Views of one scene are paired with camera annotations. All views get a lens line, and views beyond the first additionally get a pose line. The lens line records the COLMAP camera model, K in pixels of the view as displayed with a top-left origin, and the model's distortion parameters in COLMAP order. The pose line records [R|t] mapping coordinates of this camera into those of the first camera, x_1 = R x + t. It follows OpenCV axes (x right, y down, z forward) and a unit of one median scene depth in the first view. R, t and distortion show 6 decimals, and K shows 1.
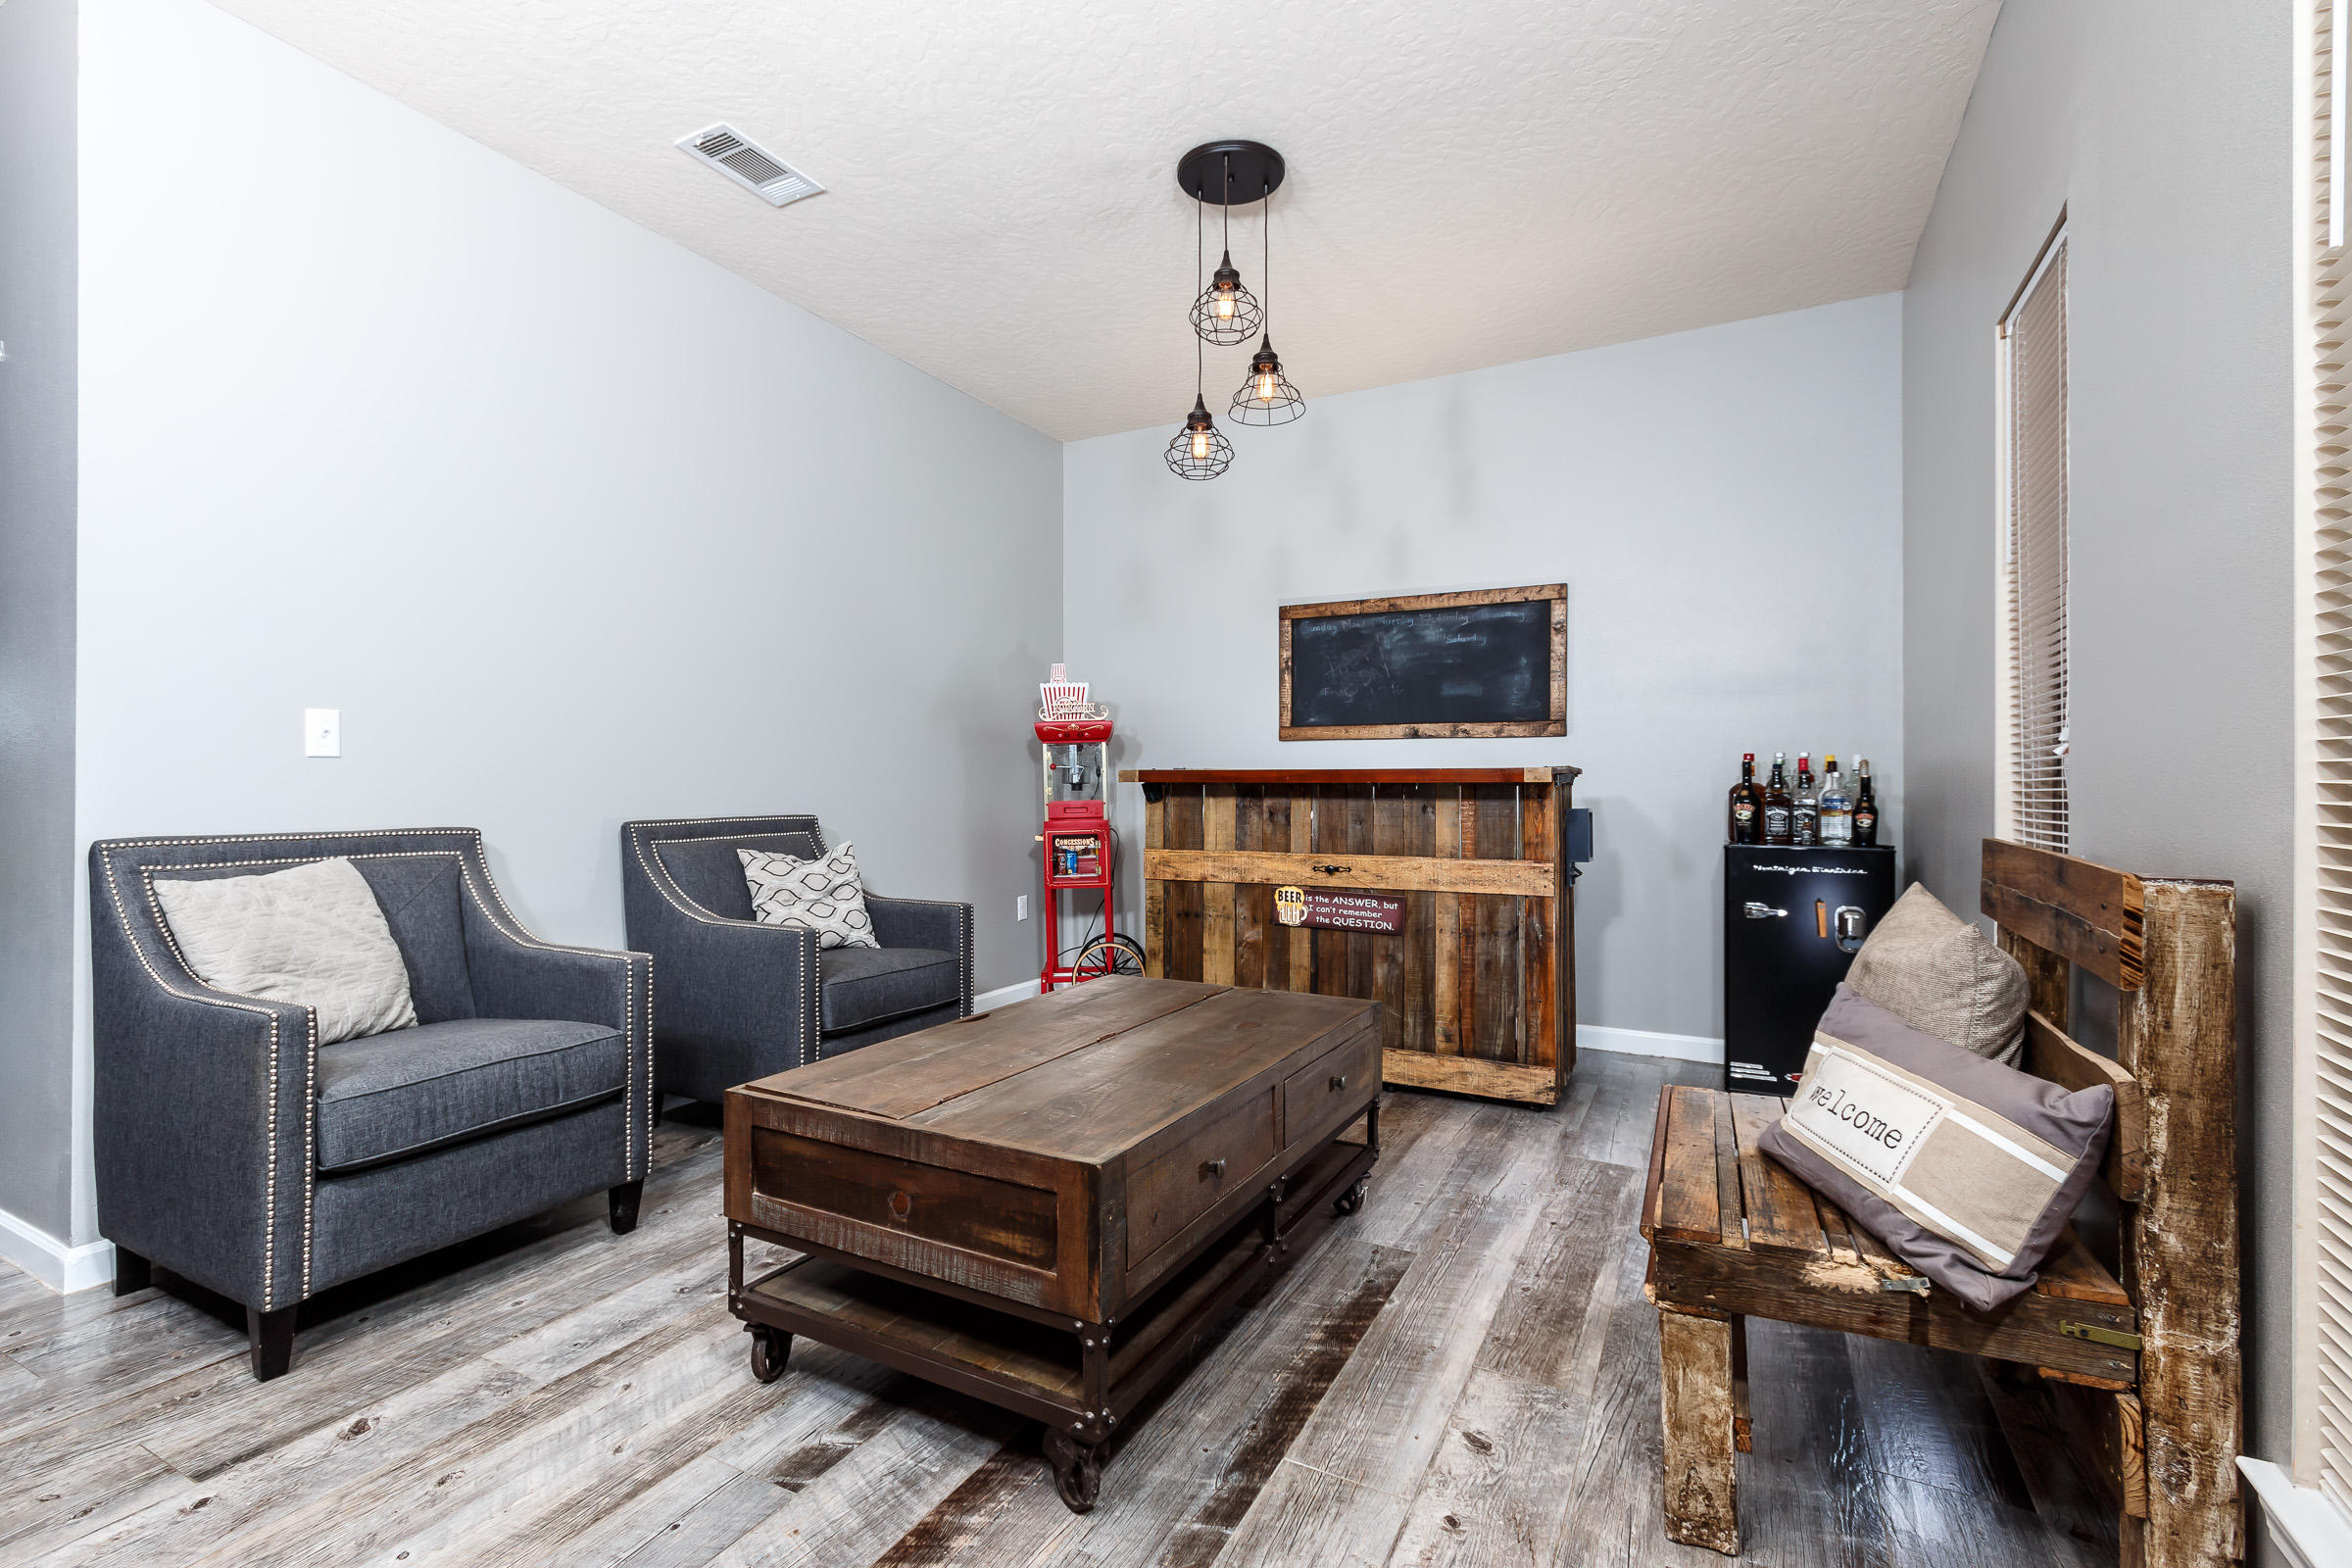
lens RADIAL K [[1078.0, 0, 1161.3], [0, 1078.0, 781.6], [0, 0, 1]] dist [0.000856, 0.000832]
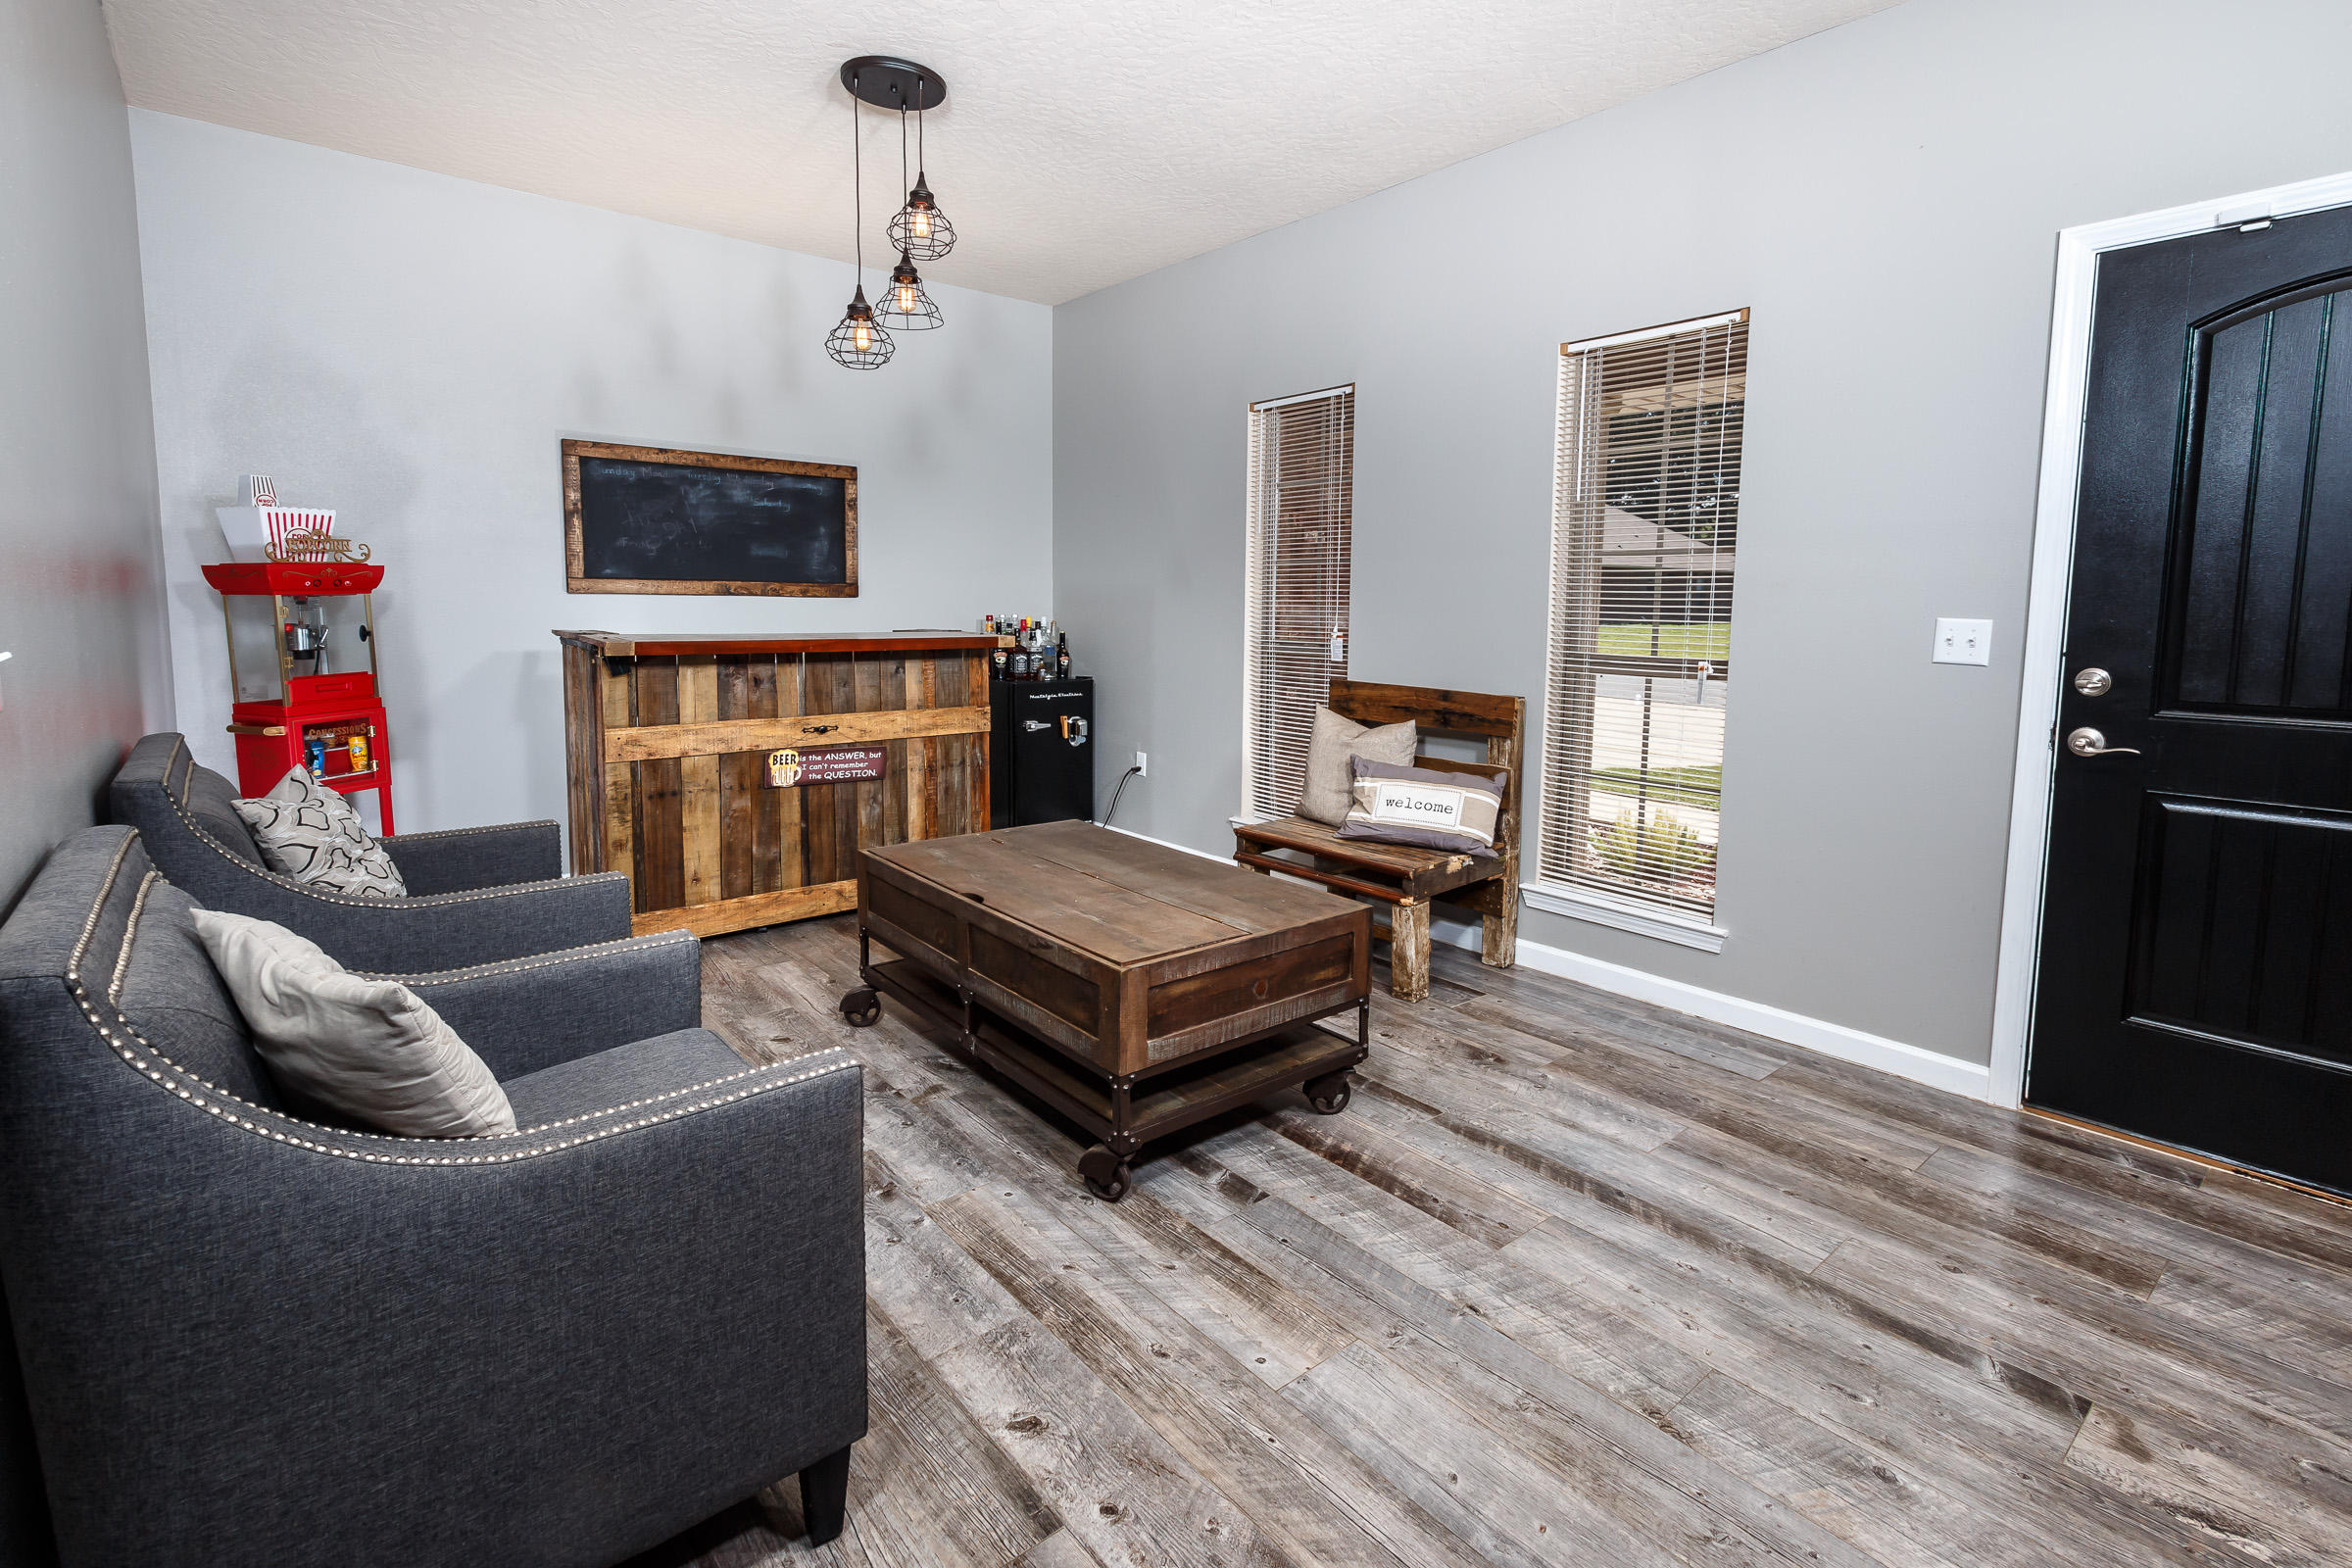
lens RADIAL K [[1078.0, 0, 1180.1], [0, 1078.0, 719.1], [0, 0, 1]] dist [0.000856, 0.000832]
pose [[0.369948, -0.098223, 0.923846, -0.700573], [-0.014541, 0.993662, 0.111468, -0.054340], [-0.928939, -0.054671, 0.366174, 0.264700]]
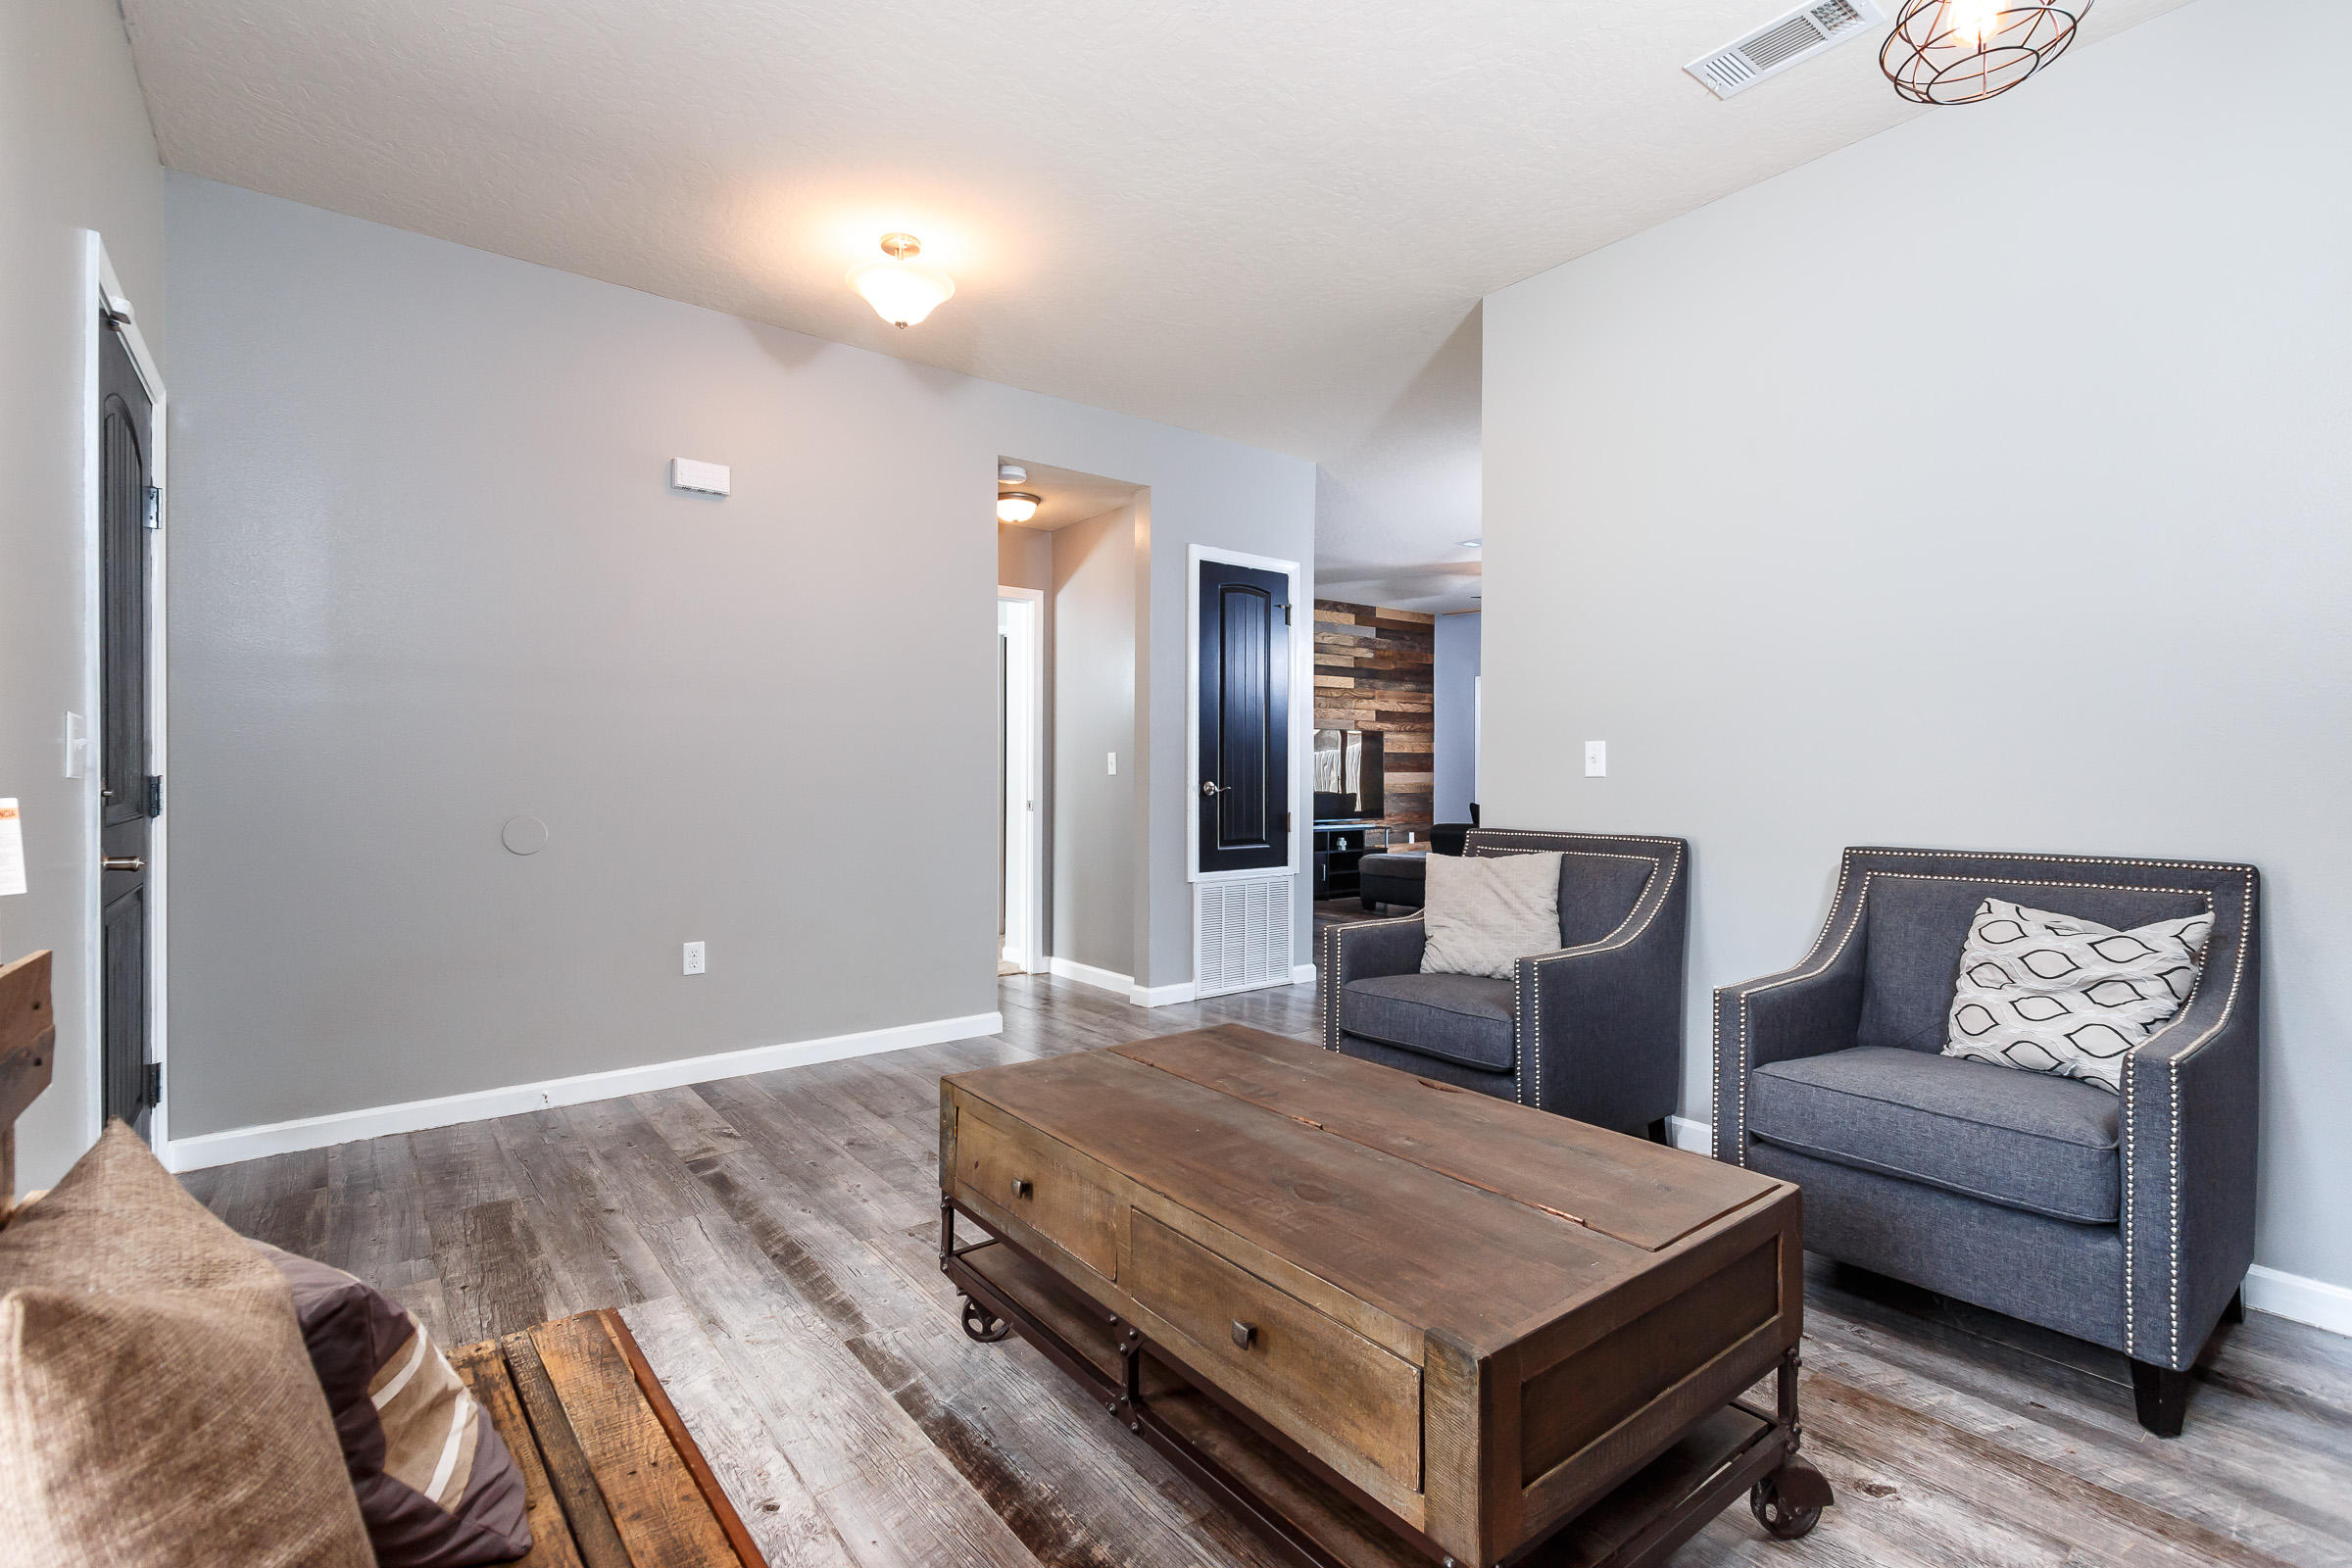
lens RADIAL K [[1078.0, 0, 1167.7], [0, 1078.0, 782.3], [0, 0, 1]] dist [0.000856, 0.000832]
pose [[-0.413139, 0.008571, -0.910627, 0.443498], [0.002285, 0.999962, 0.008375, -0.018836], [0.910665, 0.001379, -0.413143, 0.741002]]
